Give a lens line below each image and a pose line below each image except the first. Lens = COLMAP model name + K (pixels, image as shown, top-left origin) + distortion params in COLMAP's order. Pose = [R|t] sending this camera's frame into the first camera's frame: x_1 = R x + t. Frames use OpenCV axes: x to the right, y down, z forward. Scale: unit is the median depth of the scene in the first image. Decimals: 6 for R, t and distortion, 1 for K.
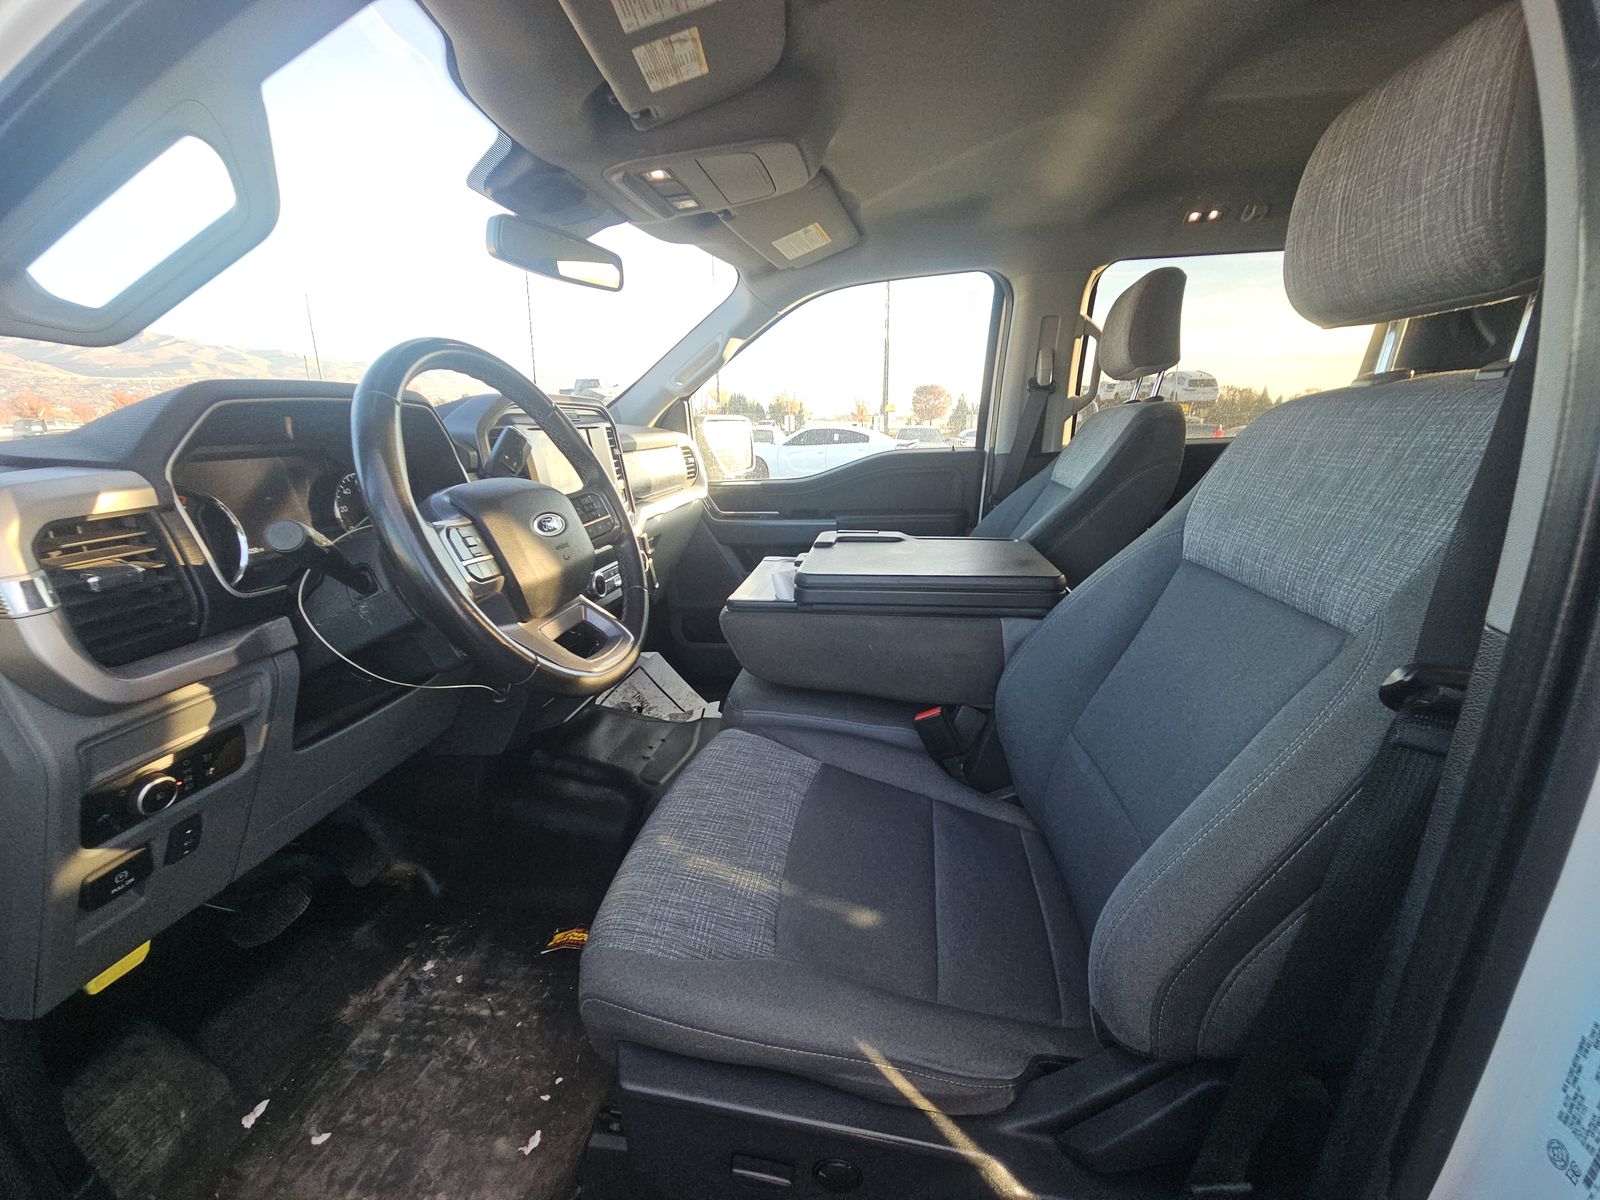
lens RADIAL K [[652.9, 0, 817.3], [0, 652.9, 601.4], [0, 0, 1]] dist [0.007362, -0.008791]
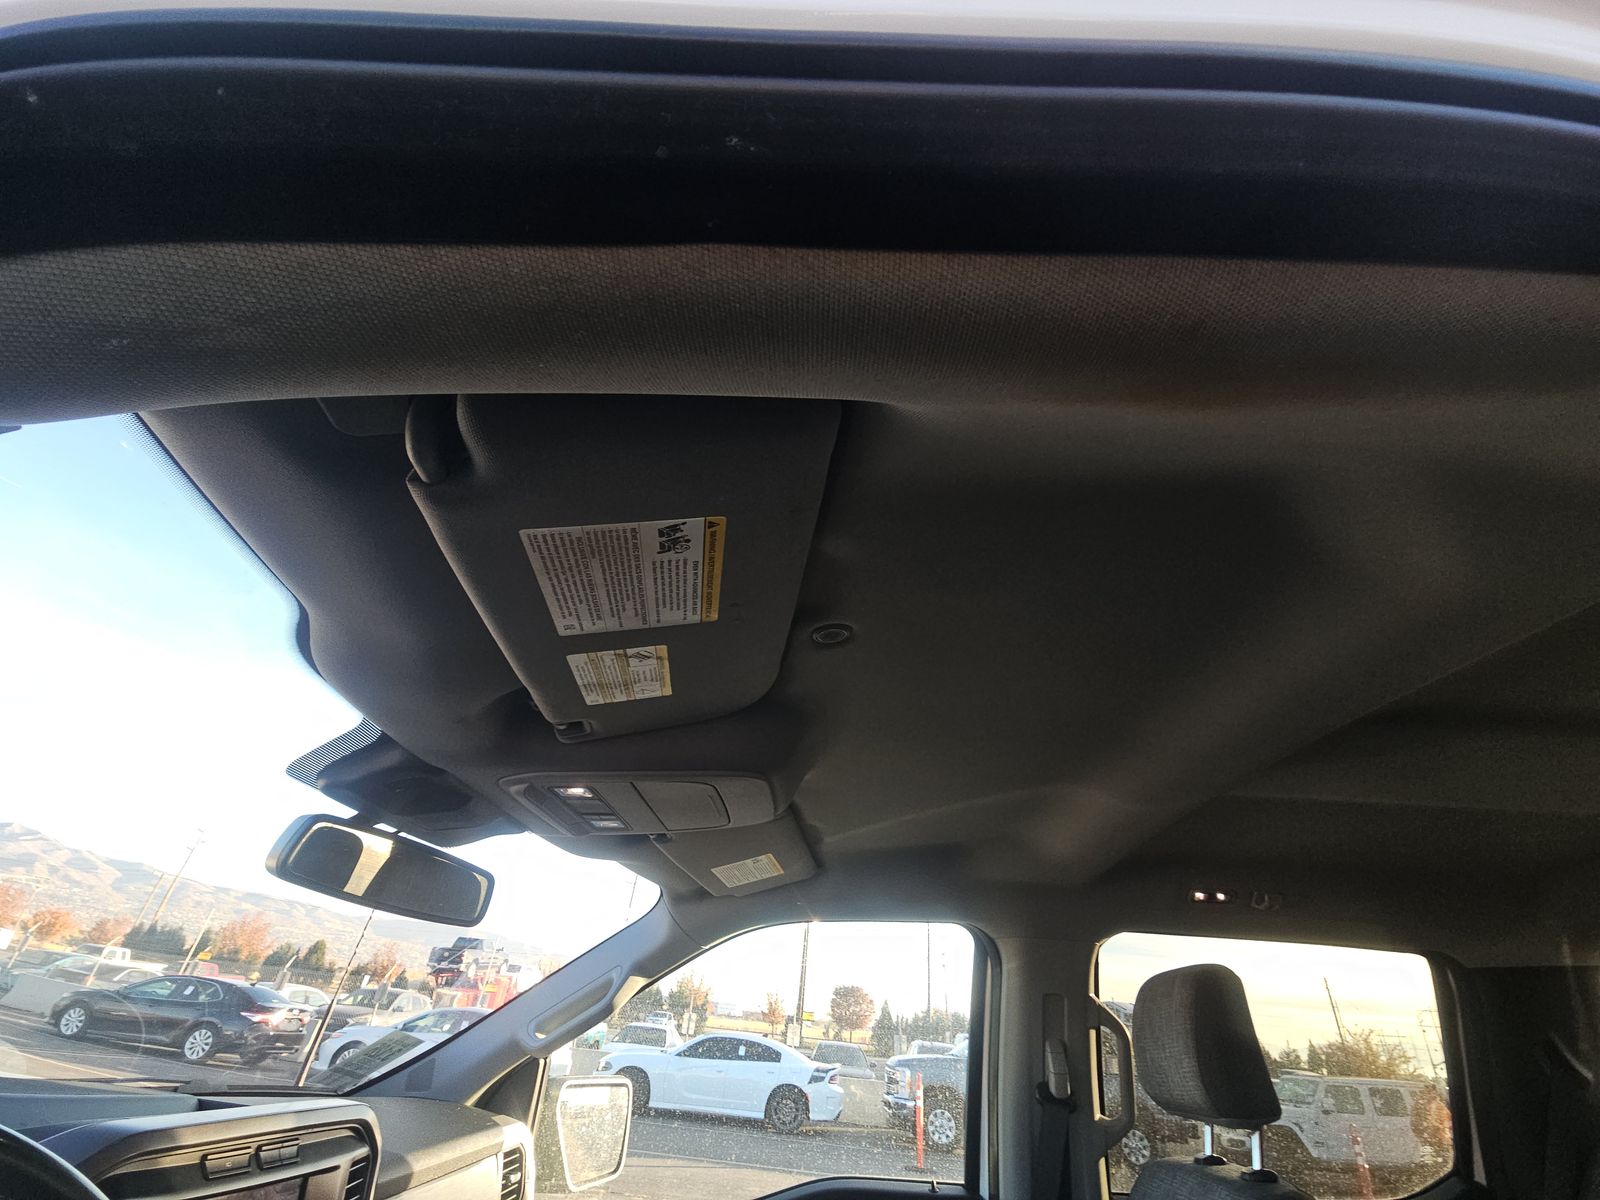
lens RADIAL K [[652.9, 0, 817.2], [0, 652.9, 597.0], [0, 0, 1]] dist [0.007362, -0.008791]
pose [[0.988666, 0.139969, 0.054304, -0.031474], [-0.052054, 0.658846, -0.750475, -0.181321], [-0.140821, 0.739142, 0.658664, 0.220056]]
